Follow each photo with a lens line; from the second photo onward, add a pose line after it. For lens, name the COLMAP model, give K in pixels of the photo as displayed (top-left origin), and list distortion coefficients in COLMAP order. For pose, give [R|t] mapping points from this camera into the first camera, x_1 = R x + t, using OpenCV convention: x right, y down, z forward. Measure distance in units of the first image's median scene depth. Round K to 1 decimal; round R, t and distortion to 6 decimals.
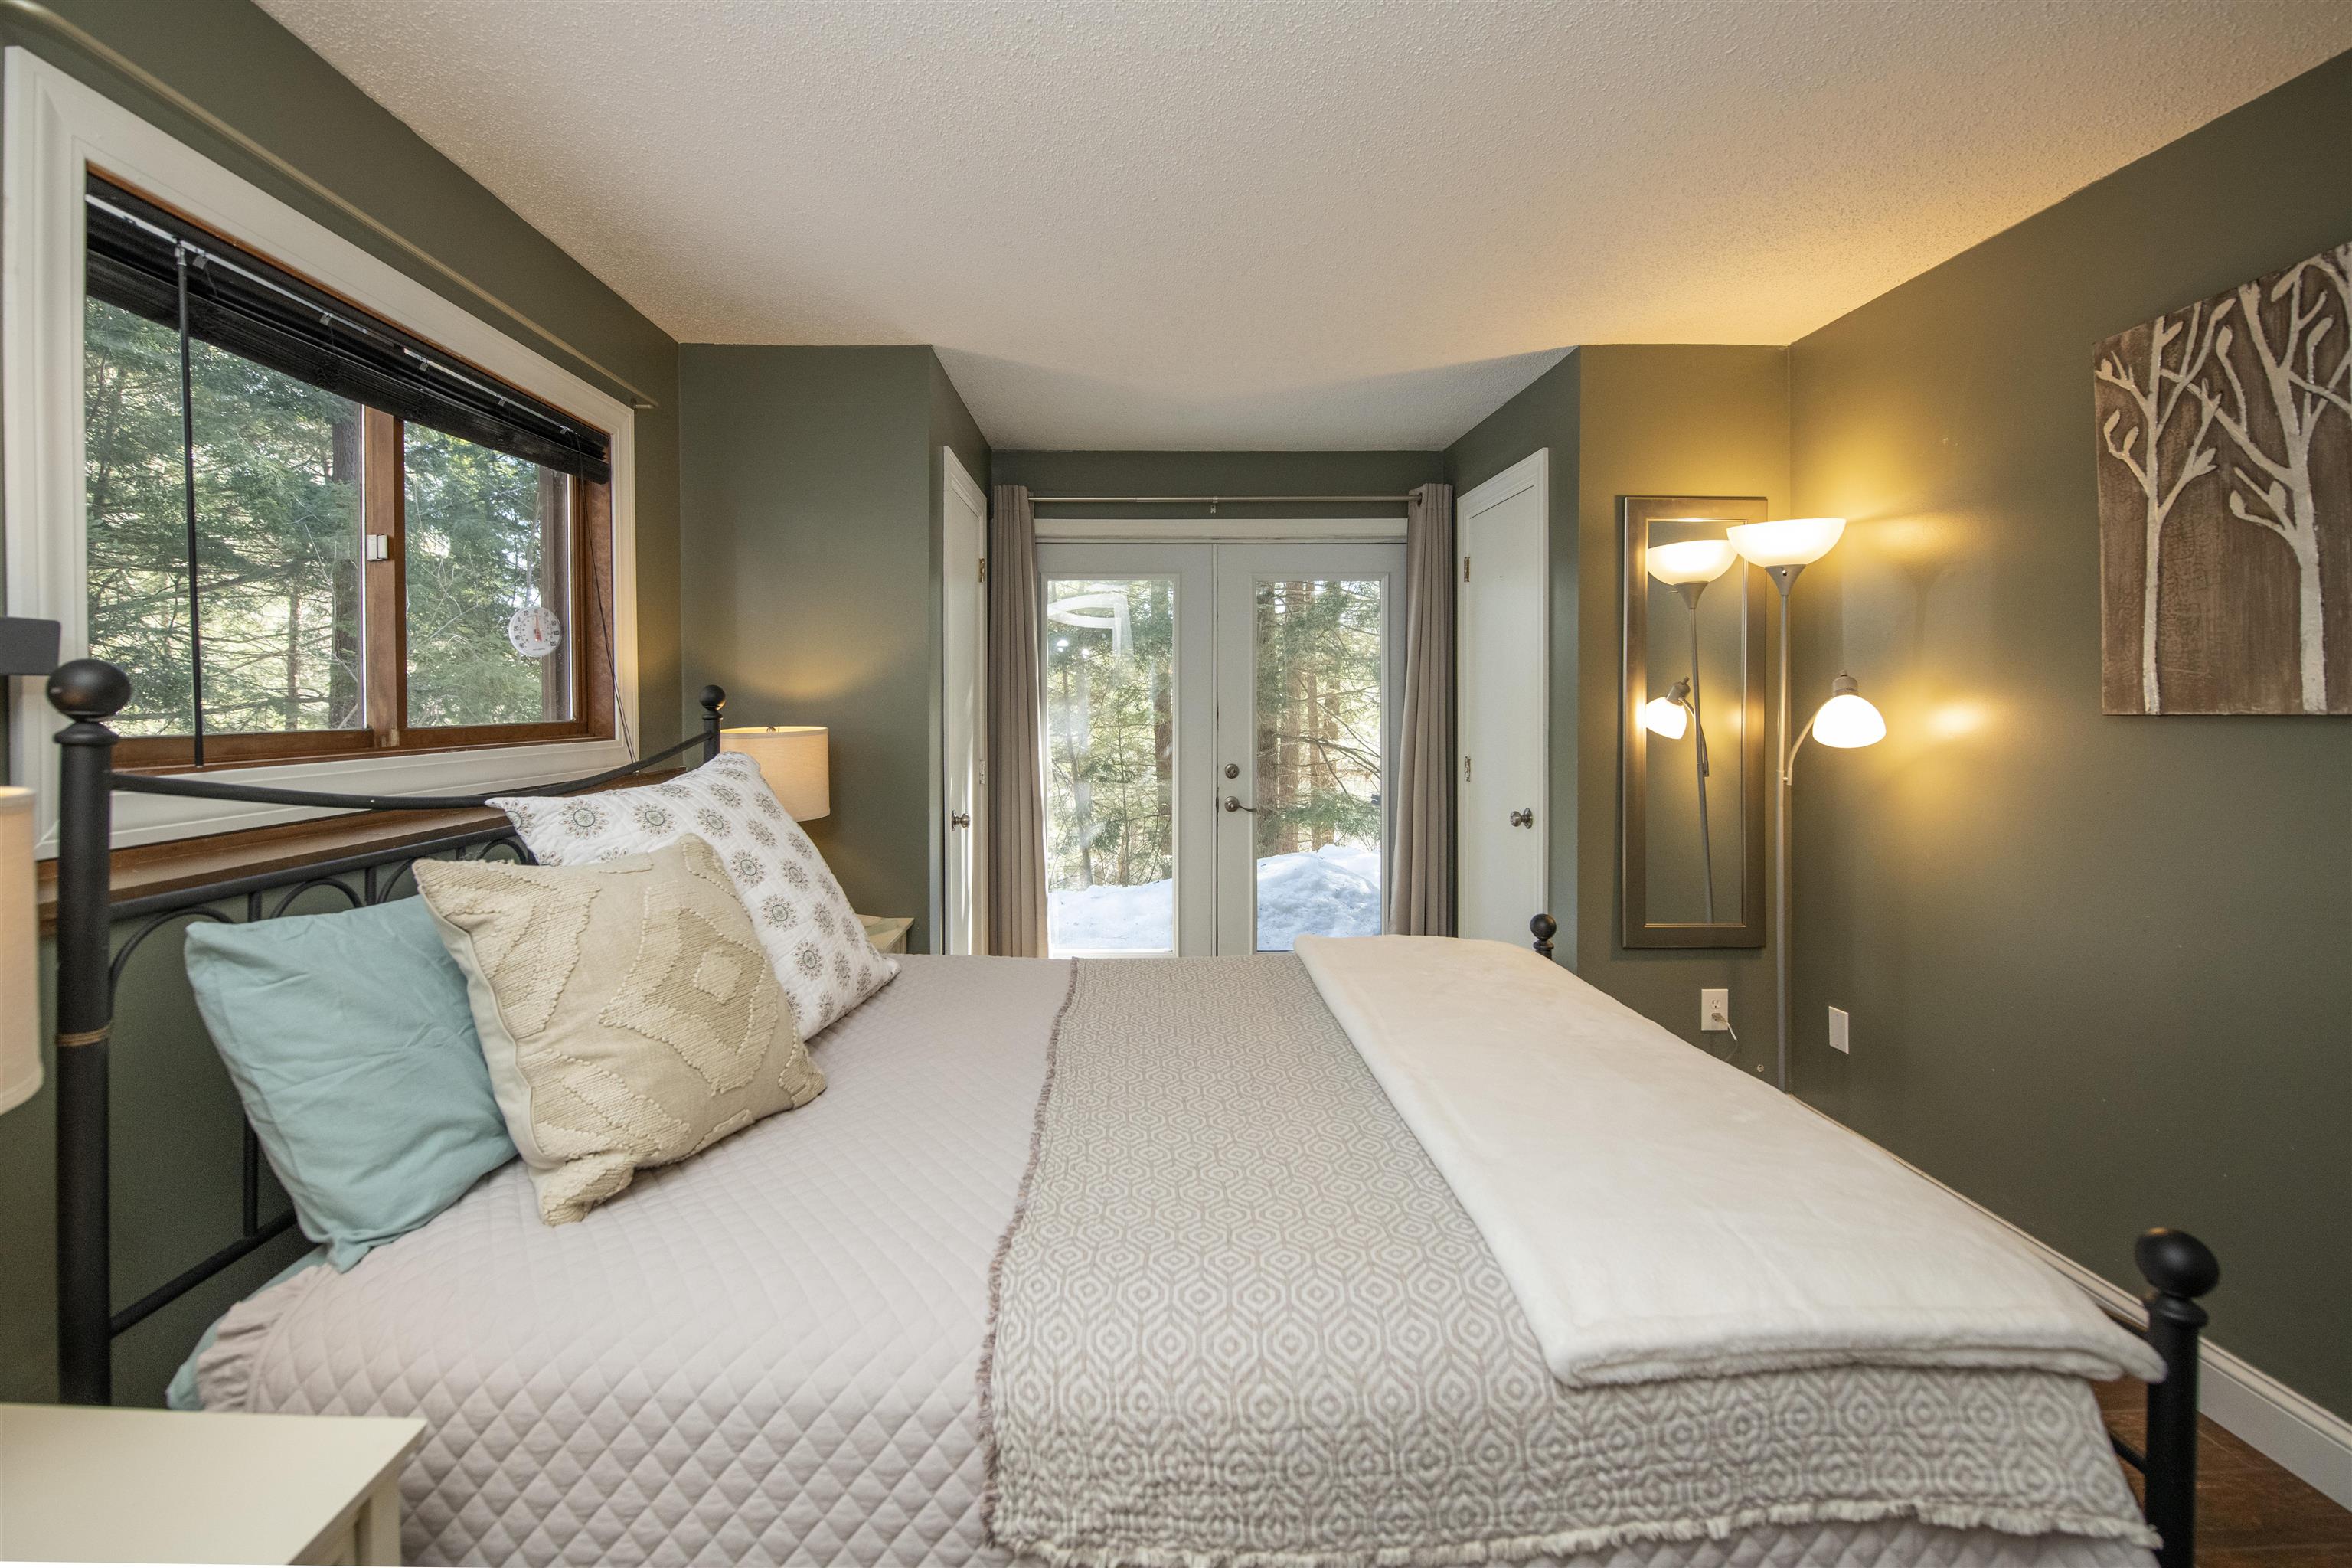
lens RADIAL K [[952.3, 0, 1054.0], [0, 952.3, 747.6], [0, 0, 1]] dist [-0.014366, -0.001990]
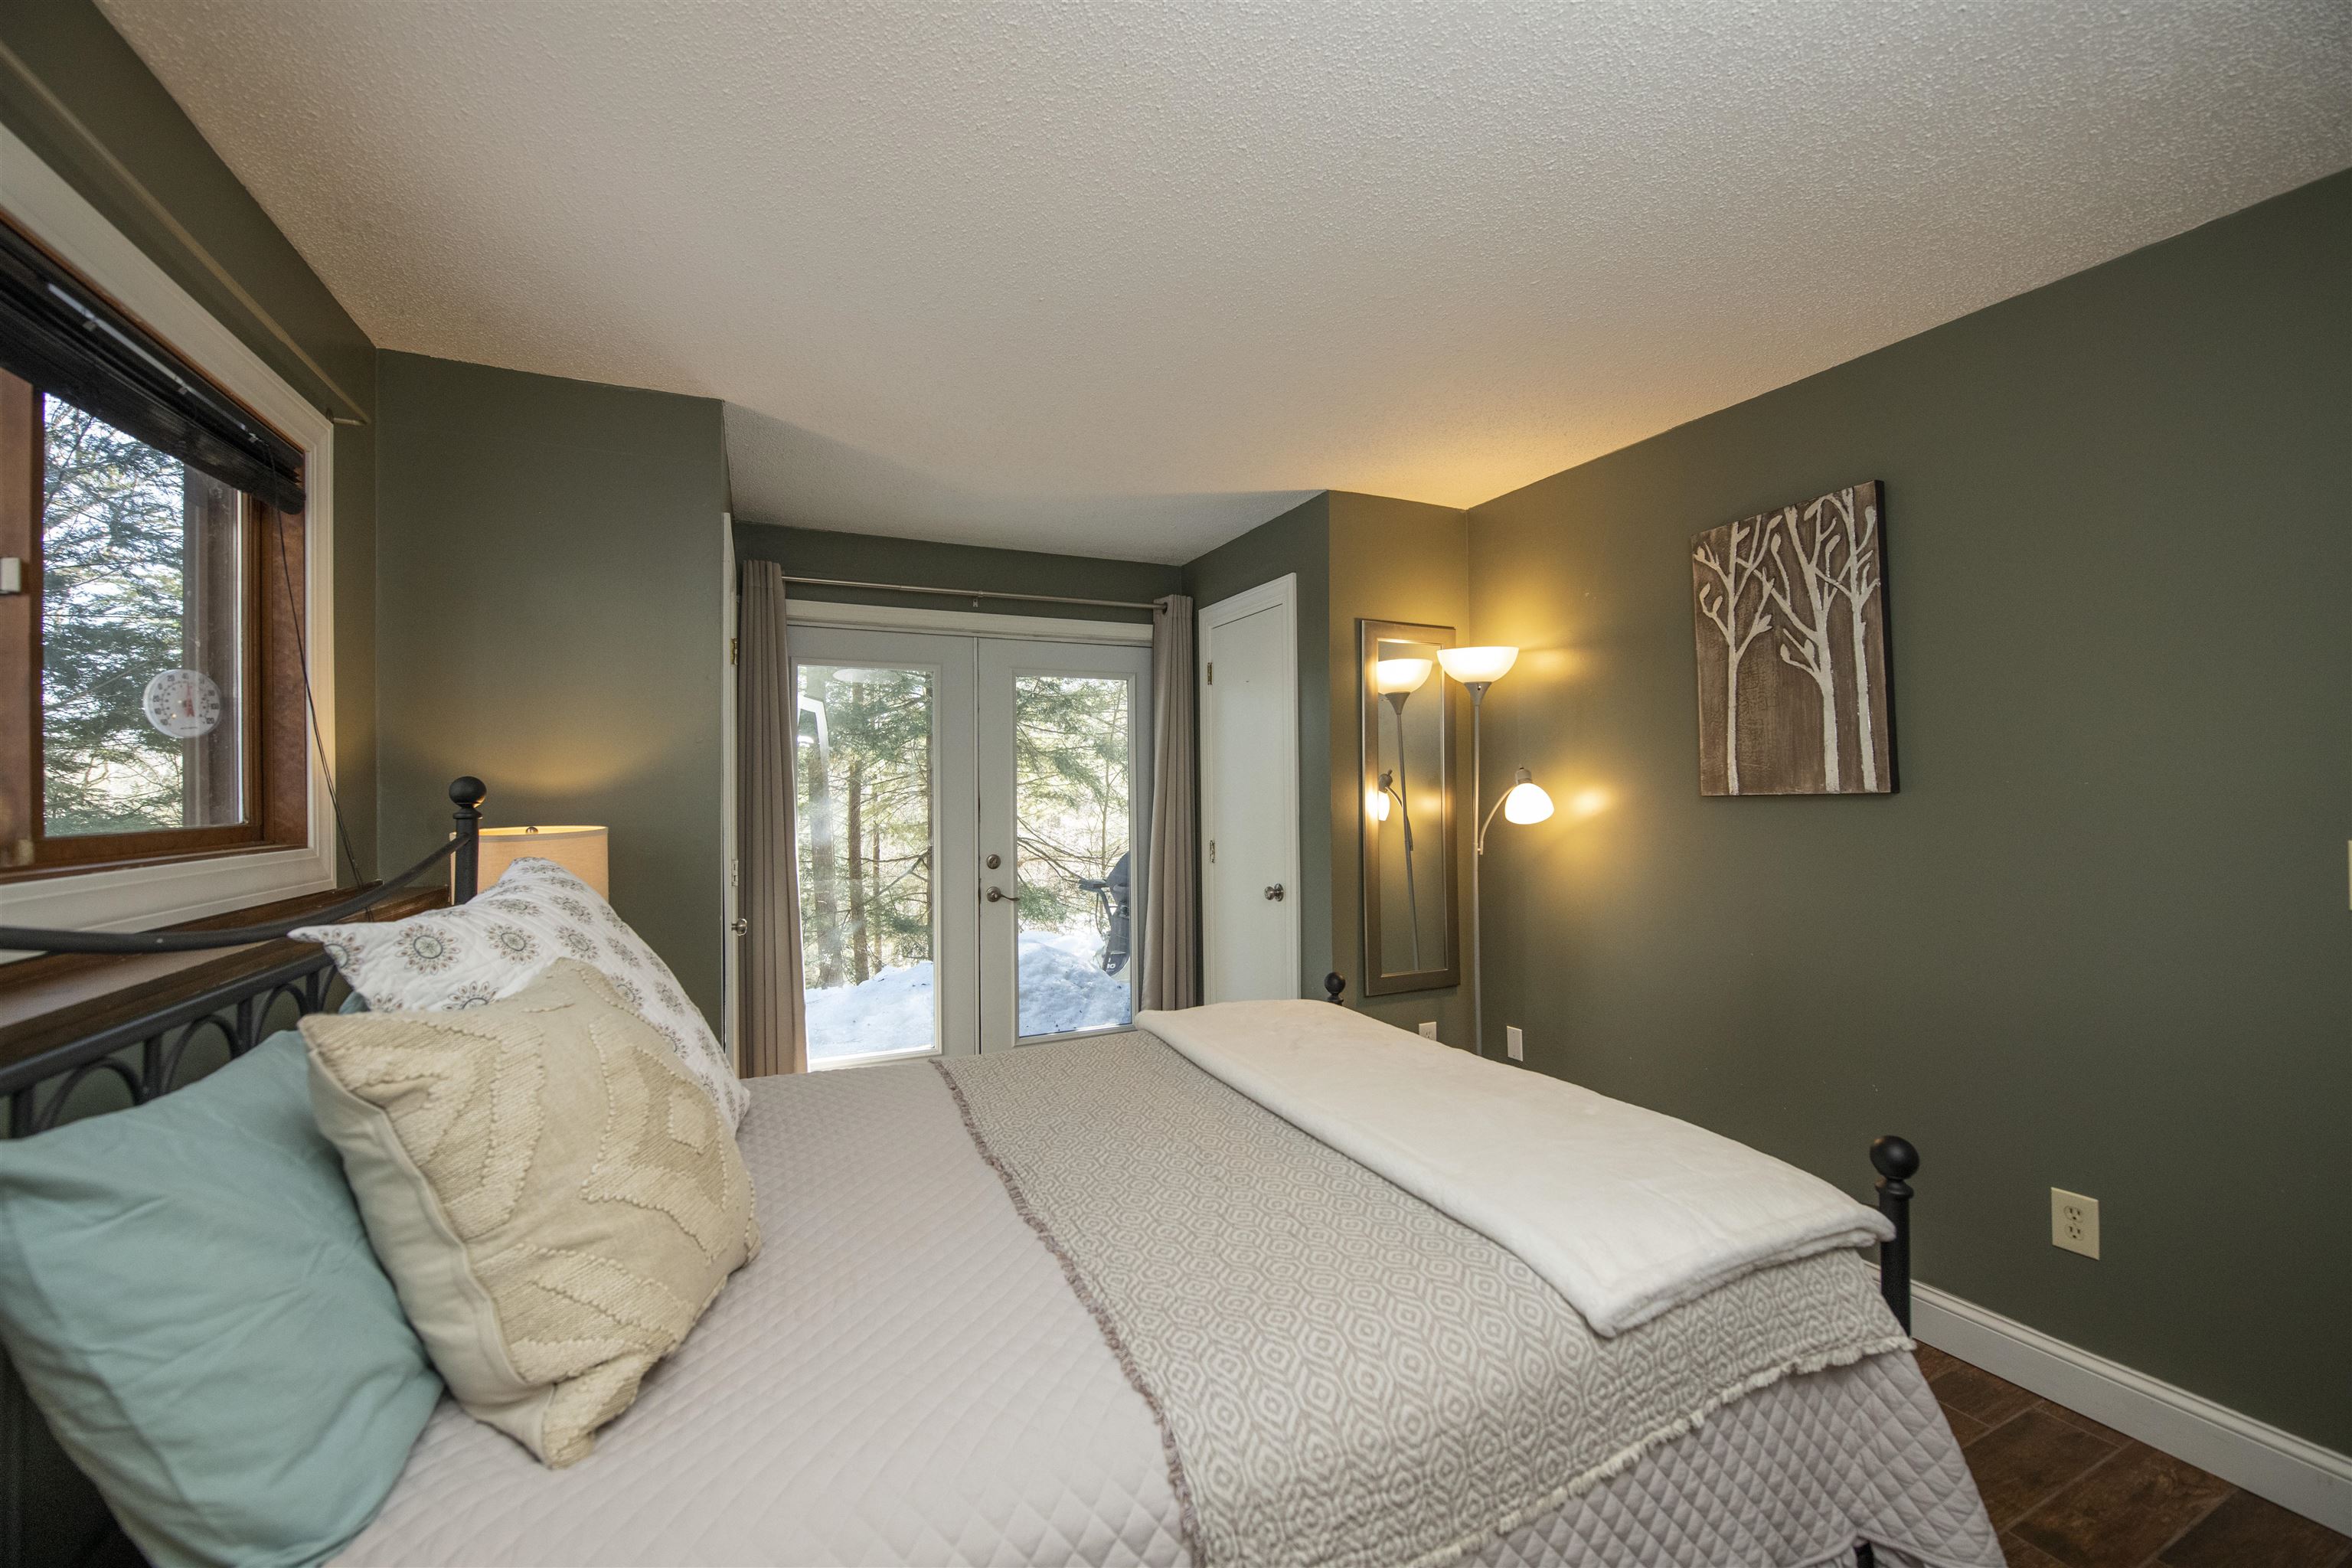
lens RADIAL K [[952.3, 0, 1119.5], [0, 952.3, 815.9], [0, 0, 1]] dist [-0.014366, -0.001990]
pose [[0.908542, -0.017310, 0.417434, -0.342804], [0.028014, 0.999417, -0.019528, -0.001736], [-0.416852, 0.029436, 0.908498, 0.072949]]
